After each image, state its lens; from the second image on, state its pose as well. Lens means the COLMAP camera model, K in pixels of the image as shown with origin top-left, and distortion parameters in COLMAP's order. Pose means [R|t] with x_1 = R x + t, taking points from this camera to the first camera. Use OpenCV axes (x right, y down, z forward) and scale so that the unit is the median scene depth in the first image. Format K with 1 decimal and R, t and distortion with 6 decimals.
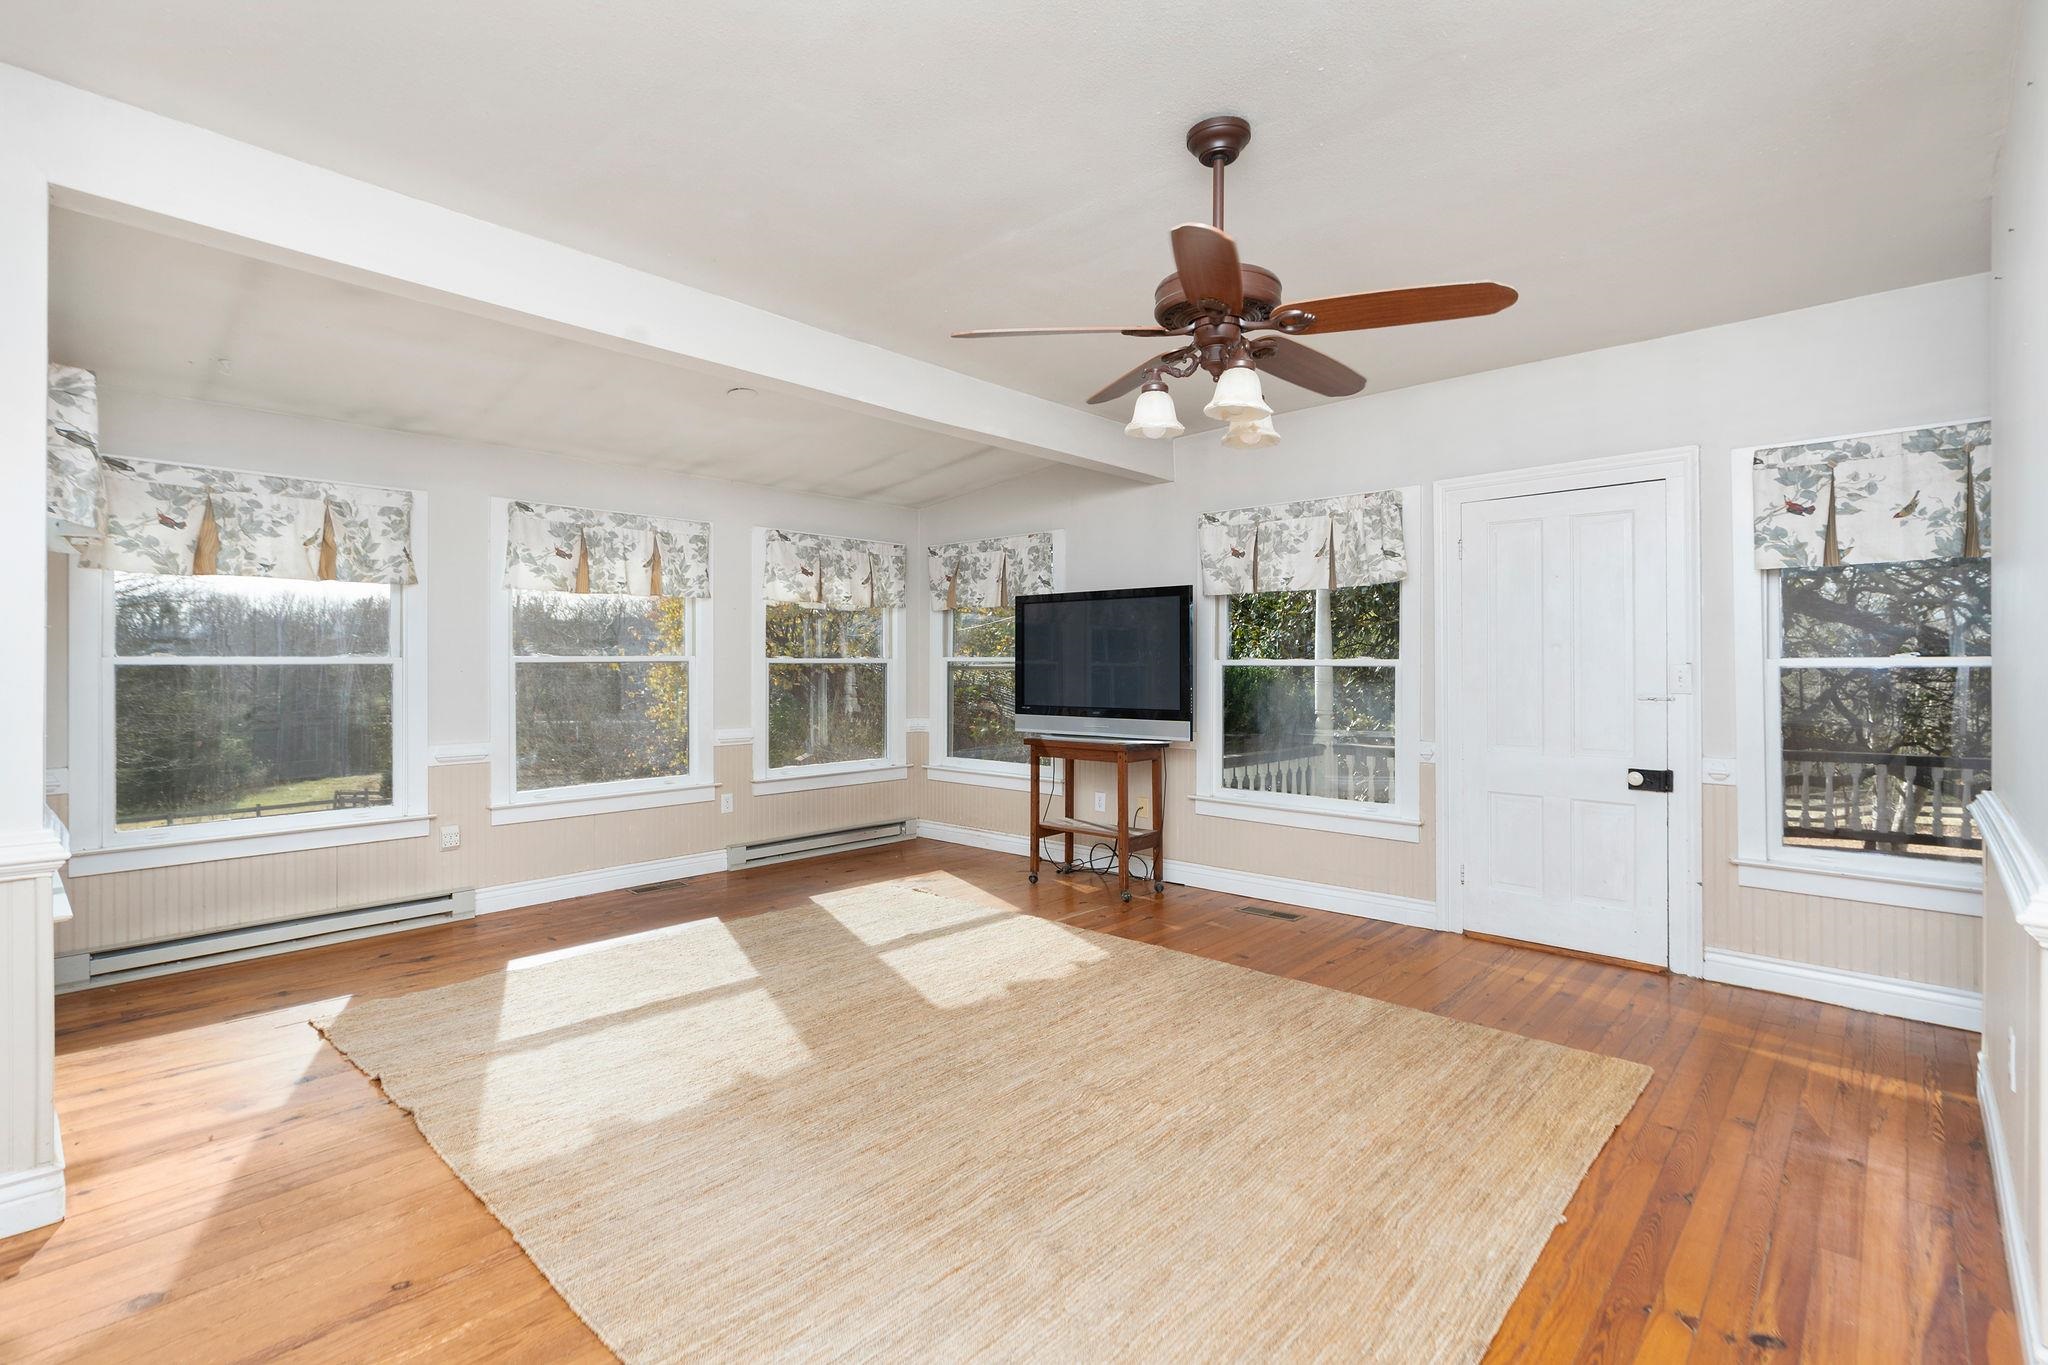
lens RADIAL K [[927.0, 0, 1020.7], [0, 927.0, 670.9], [0, 0, 1]] dist [0.000674, 0.000111]
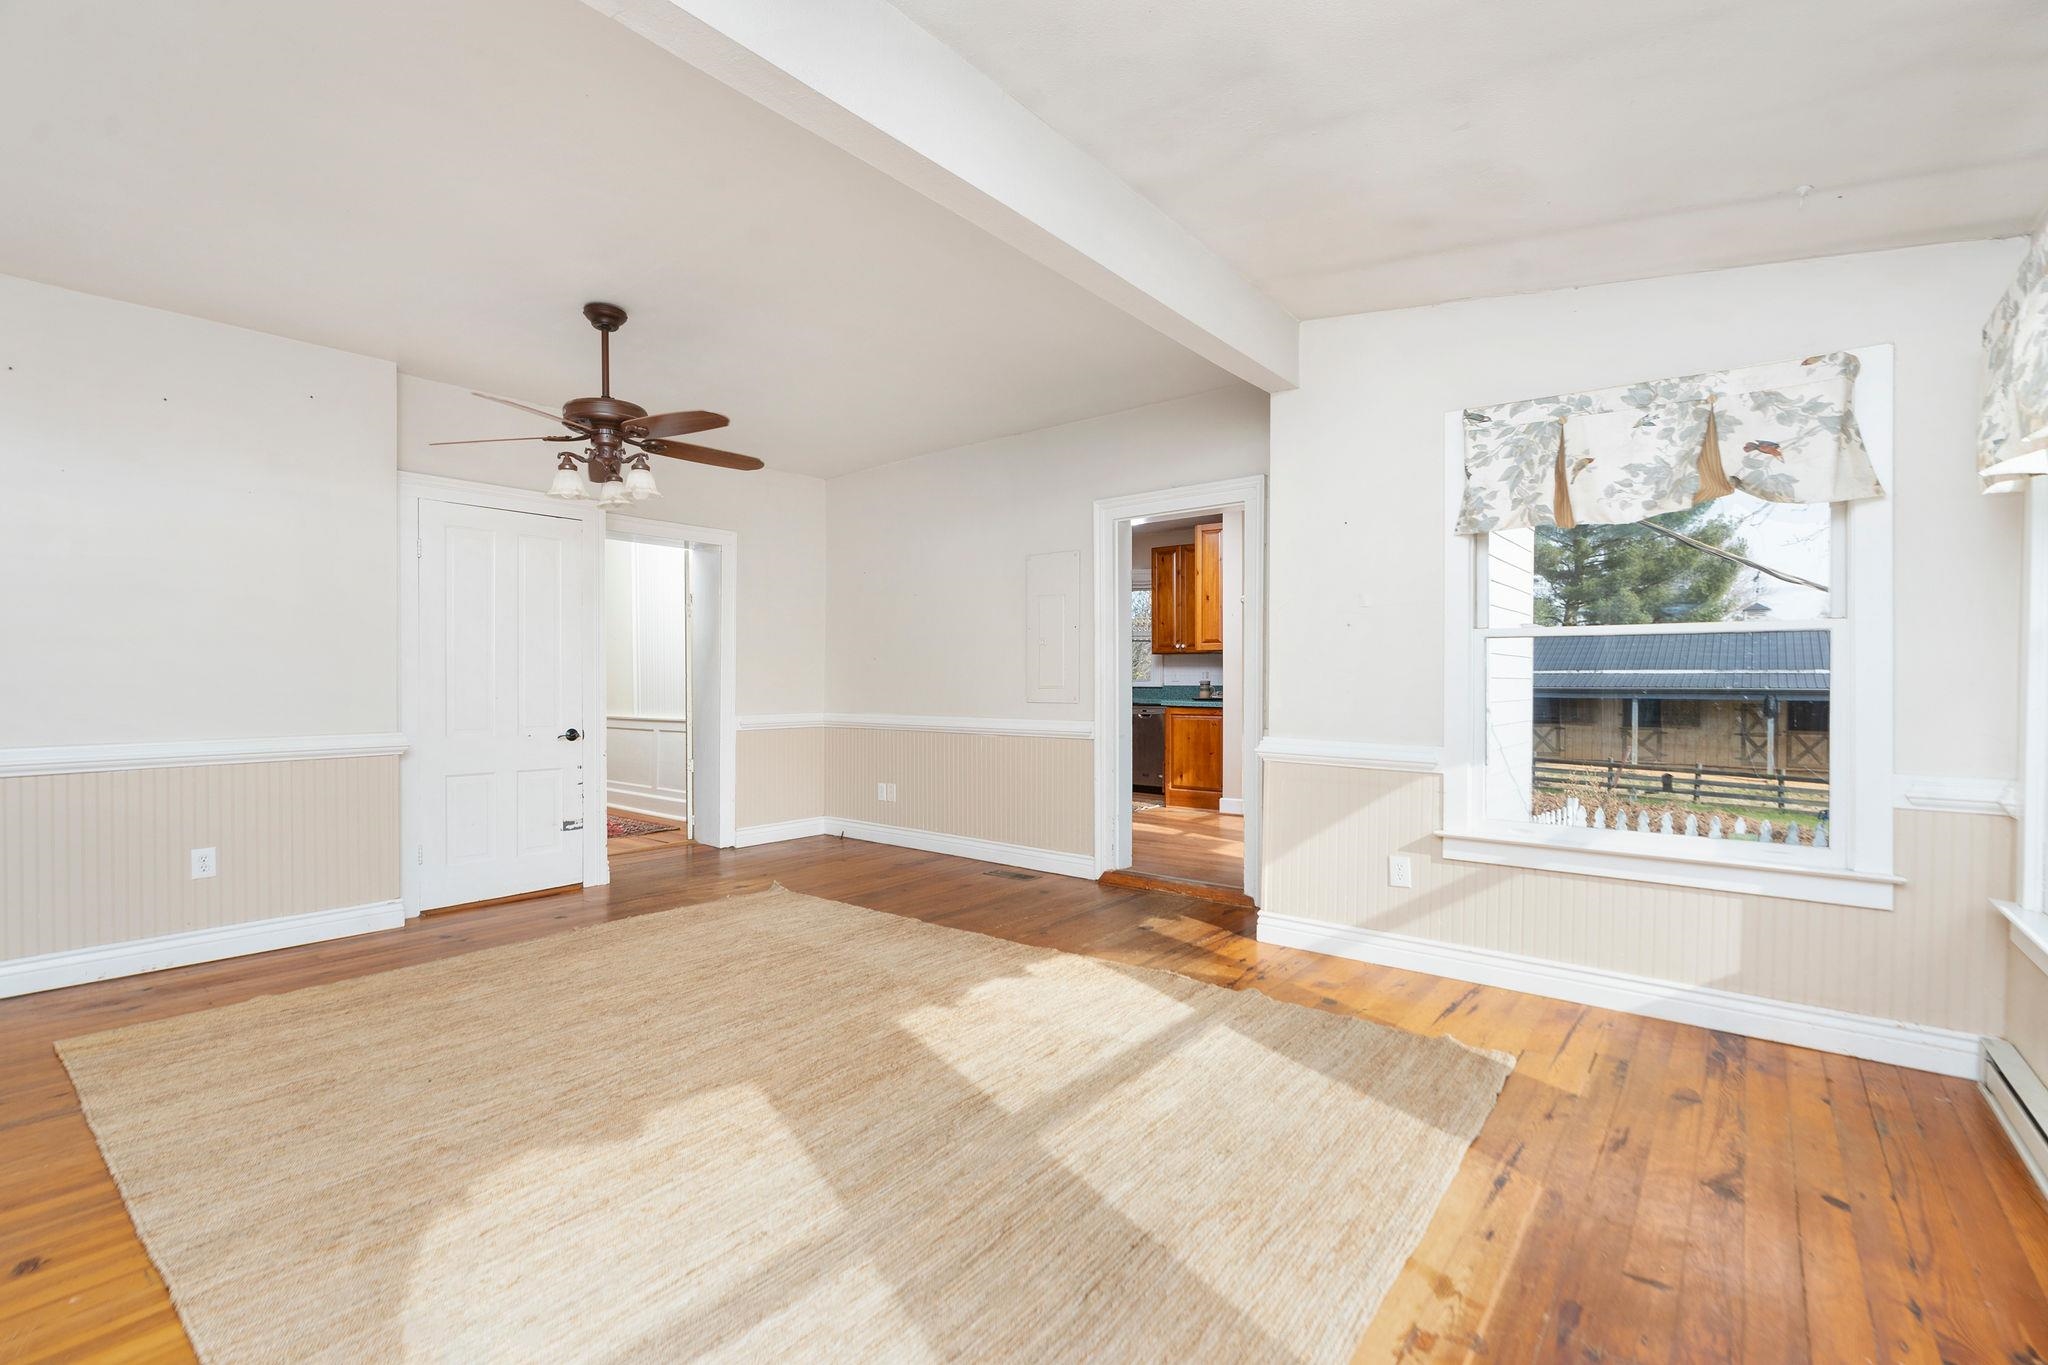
lens RADIAL K [[927.0, 0, 1025.4], [0, 927.0, 678.6], [0, 0, 1]] dist [0.000674, 0.000111]
pose [[-0.996260, 0.001681, -0.086394, -0.257340], [0.000694, 0.999934, 0.011453, 0.020442], [0.086408, 0.011351, -0.996195, 1.860944]]
